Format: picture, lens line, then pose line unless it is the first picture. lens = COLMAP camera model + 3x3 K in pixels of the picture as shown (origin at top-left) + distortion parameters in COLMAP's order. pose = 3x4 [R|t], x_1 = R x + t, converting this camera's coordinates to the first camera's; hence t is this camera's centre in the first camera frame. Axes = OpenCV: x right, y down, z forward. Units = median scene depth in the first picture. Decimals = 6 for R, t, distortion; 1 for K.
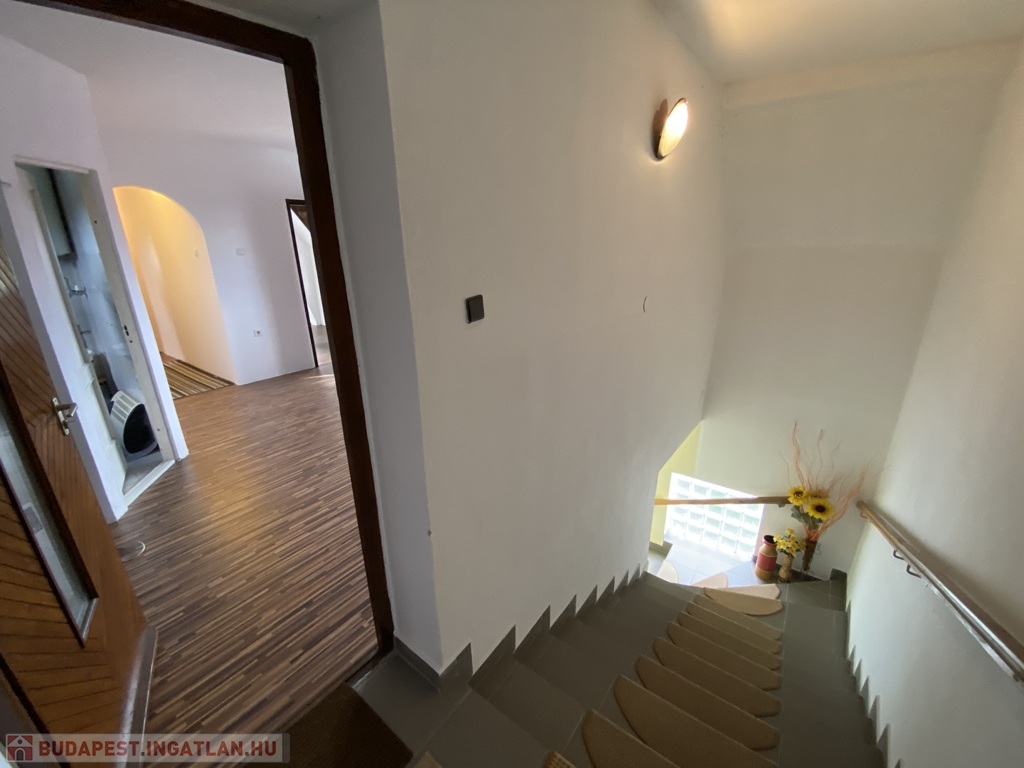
lens RADIAL K [[419.0, 0, 512.0], [0, 419.0, 384.0], [0, 0, 1]] dist [0.000337, 0.000018]
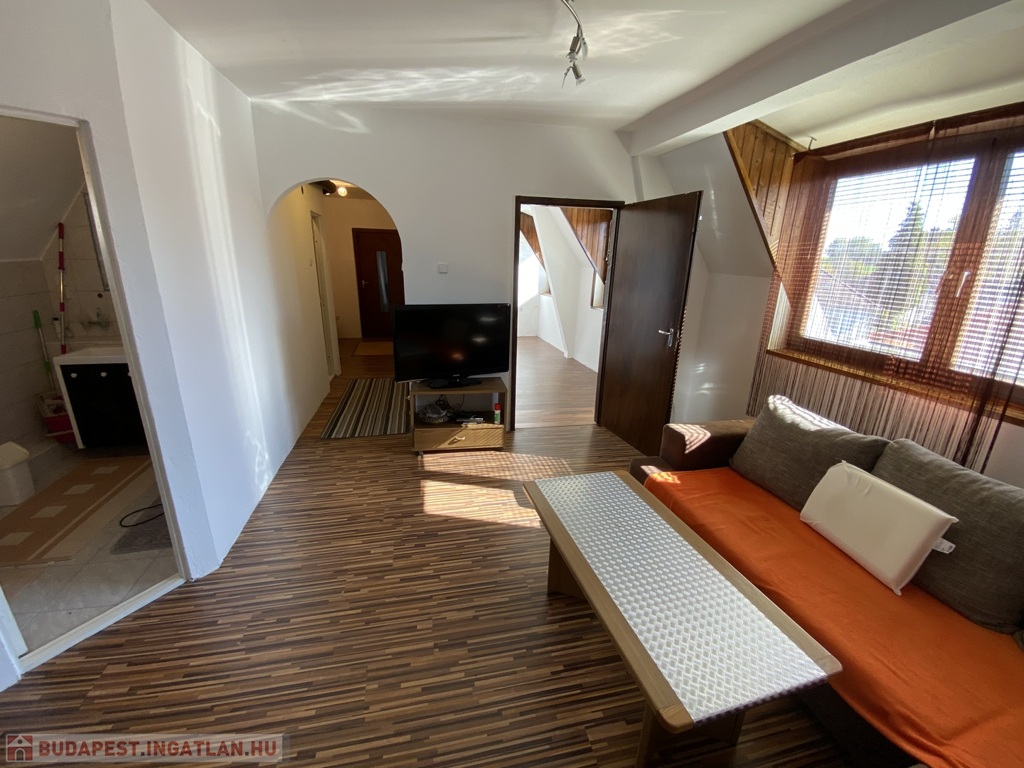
lens RADIAL K [[418.8, 0, 512.0], [0, 418.8, 384.0], [0, 0, 1]] dist [0.013982, -0.018135]
pose [[0.759957, 0.215802, -0.613103, -0.074104], [-0.241223, 0.969549, 0.042263, -0.203786], [0.603554, 0.115777, 0.788872, 0.602826]]
